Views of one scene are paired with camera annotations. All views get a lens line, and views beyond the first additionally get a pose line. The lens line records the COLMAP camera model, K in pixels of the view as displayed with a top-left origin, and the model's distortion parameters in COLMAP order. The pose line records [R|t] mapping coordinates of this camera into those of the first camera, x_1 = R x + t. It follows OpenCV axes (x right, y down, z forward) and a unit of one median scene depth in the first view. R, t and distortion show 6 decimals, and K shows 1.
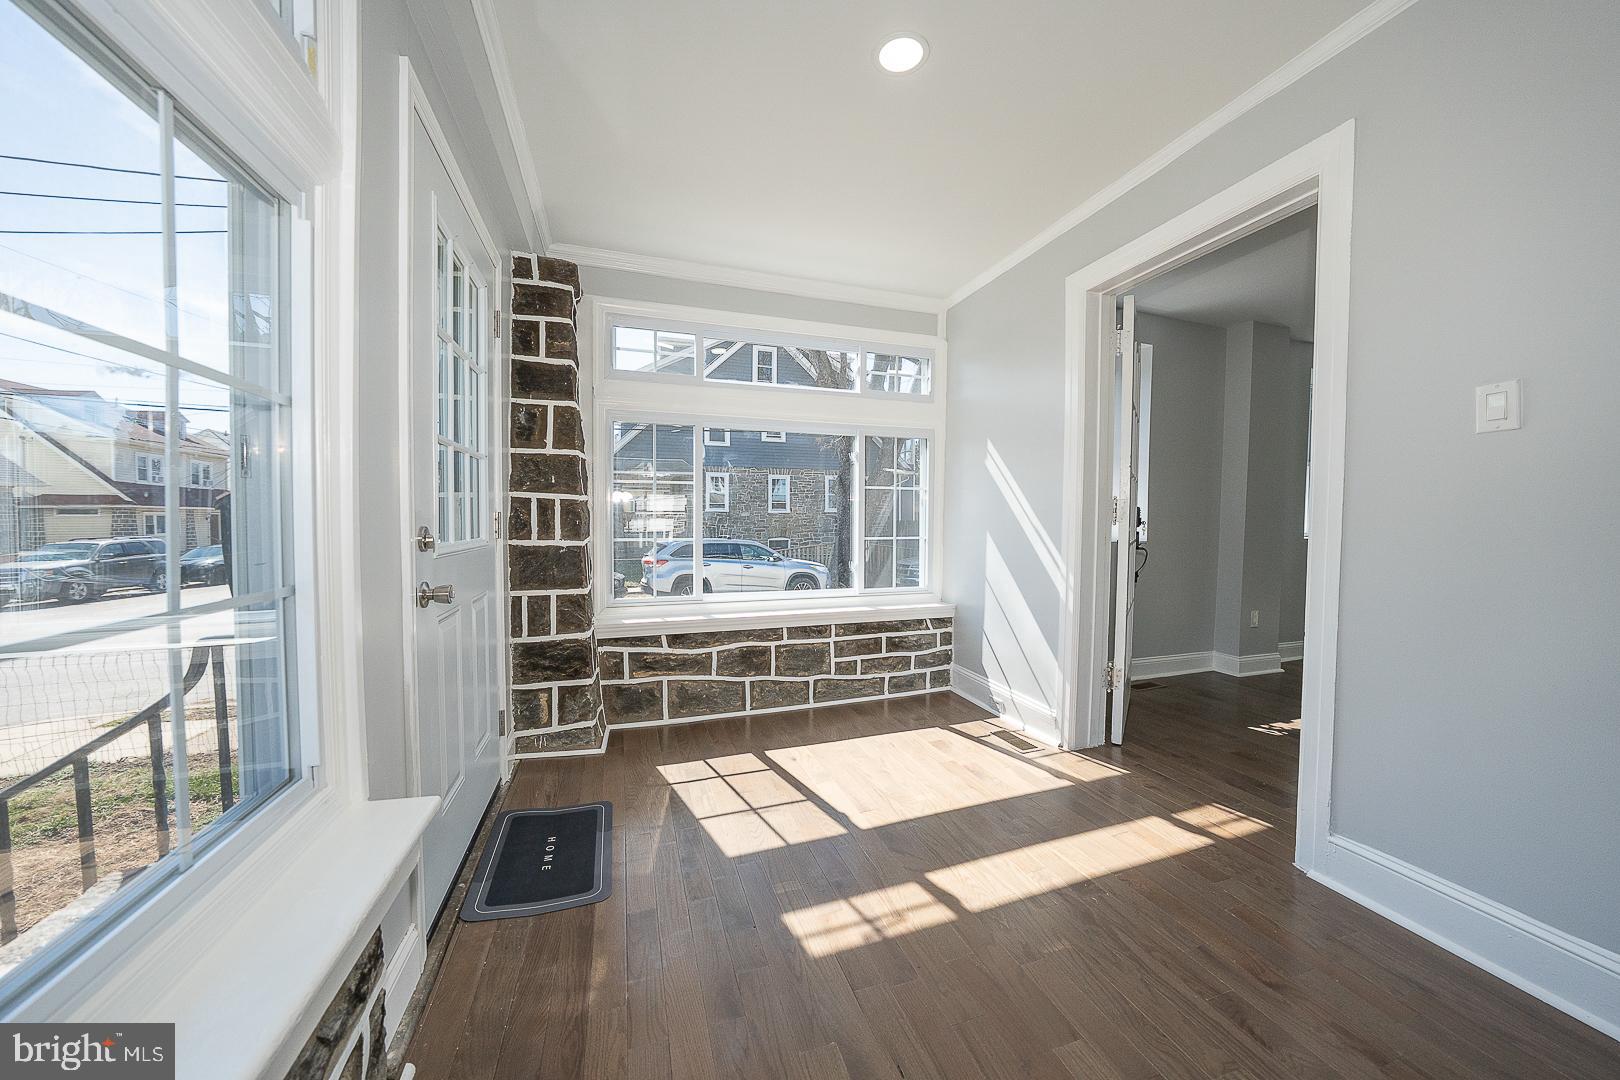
lens RADIAL K [[559.7, 0, 812.7], [0, 559.7, 537.8], [0, 0, 1]] dist [-0.014816, 0.000510]
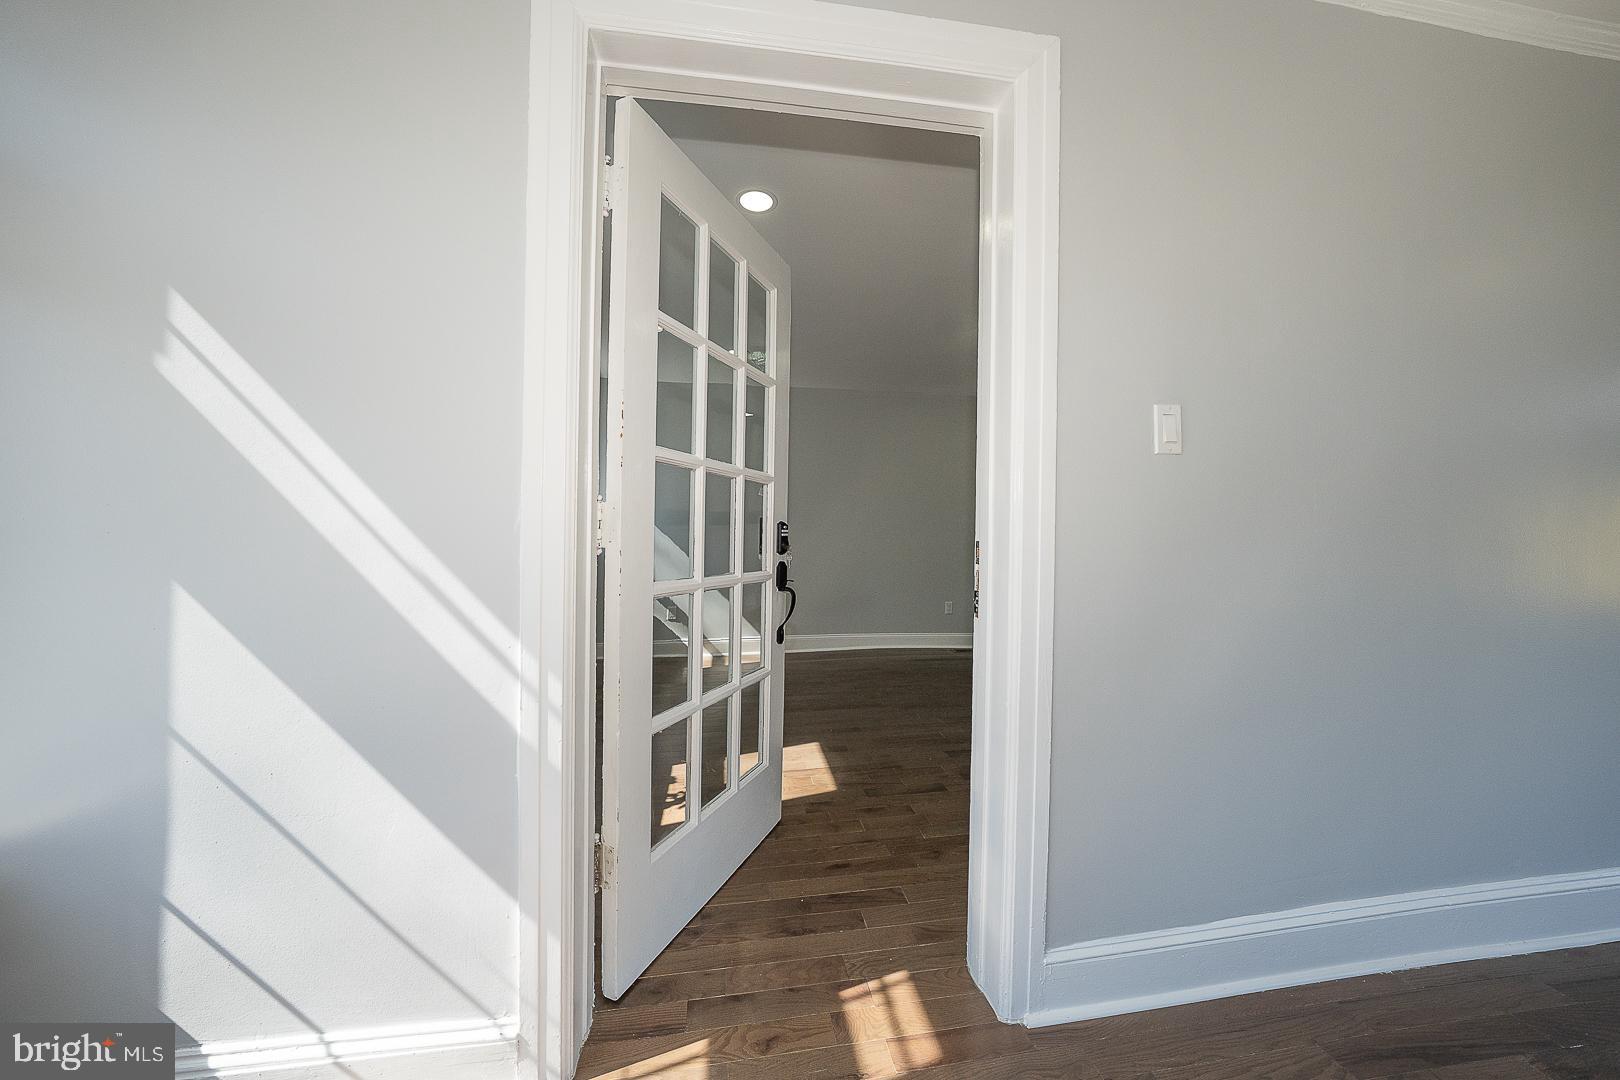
lens RADIAL K [[559.7, 0, 806.2], [0, 559.7, 532.7], [0, 0, 1]] dist [-0.014816, 0.000510]
pose [[0.162848, -0.011096, 0.986589, 0.080930], [0.029923, 0.999532, 0.006302, -0.039823], [-0.986197, 0.028496, 0.163103, 0.730741]]
